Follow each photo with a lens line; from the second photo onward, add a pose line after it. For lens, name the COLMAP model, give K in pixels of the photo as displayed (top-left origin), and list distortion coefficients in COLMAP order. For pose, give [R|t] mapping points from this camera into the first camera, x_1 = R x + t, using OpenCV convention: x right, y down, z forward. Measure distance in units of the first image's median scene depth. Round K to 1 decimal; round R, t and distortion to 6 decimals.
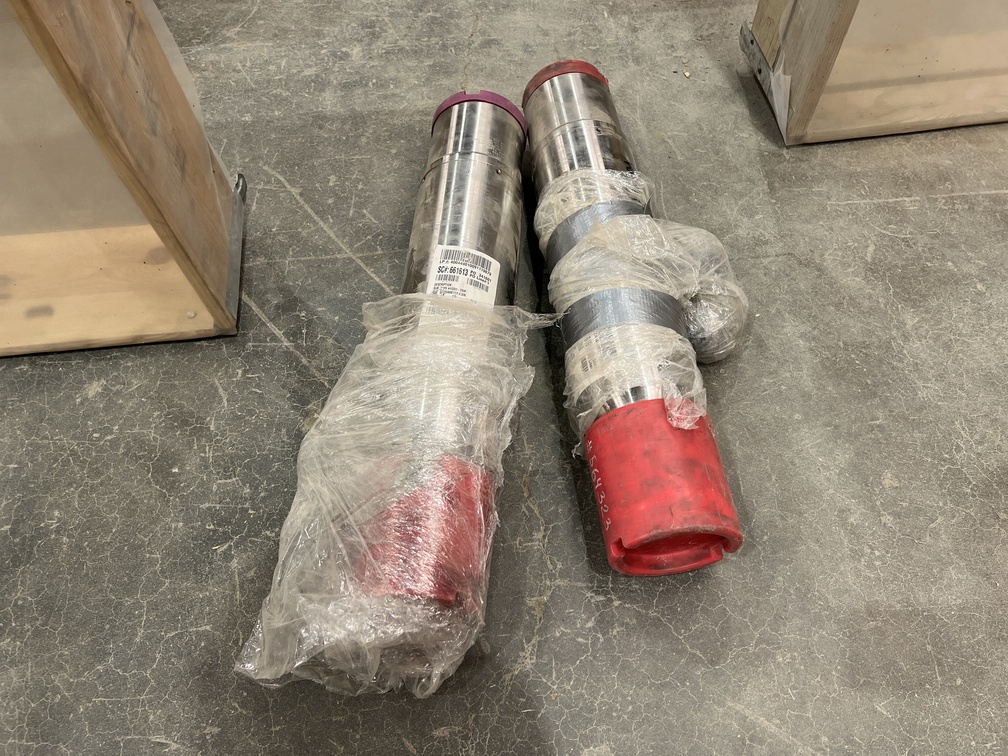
lens RADIAL K [[763.2, 0, 502.7], [0, 763.2, 374.0], [0, 0, 1]] dist [0.039314, -0.055125]
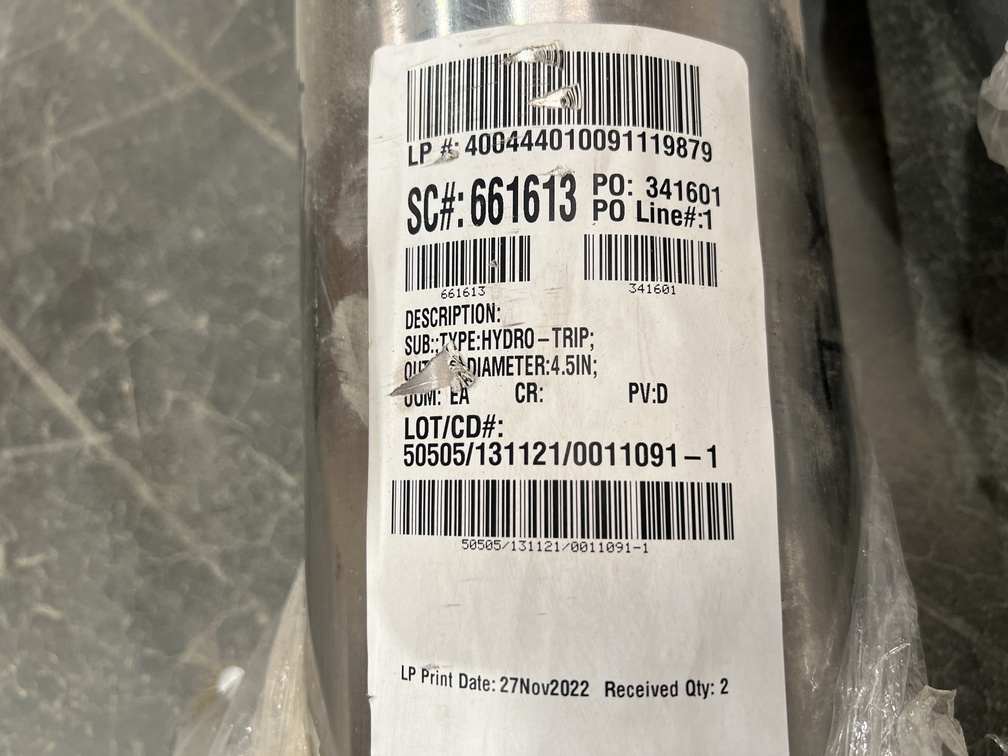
lens RADIAL K [[763.2, 0, 499.5], [0, 763.2, 374.9], [0, 0, 1]] dist [0.039314, -0.055125]
pose [[0.956302, -0.173103, -0.235632, -0.027197], [0.253016, 0.893824, 0.370218, -0.152320], [0.146527, -0.413659, 0.898563, 0.773242]]
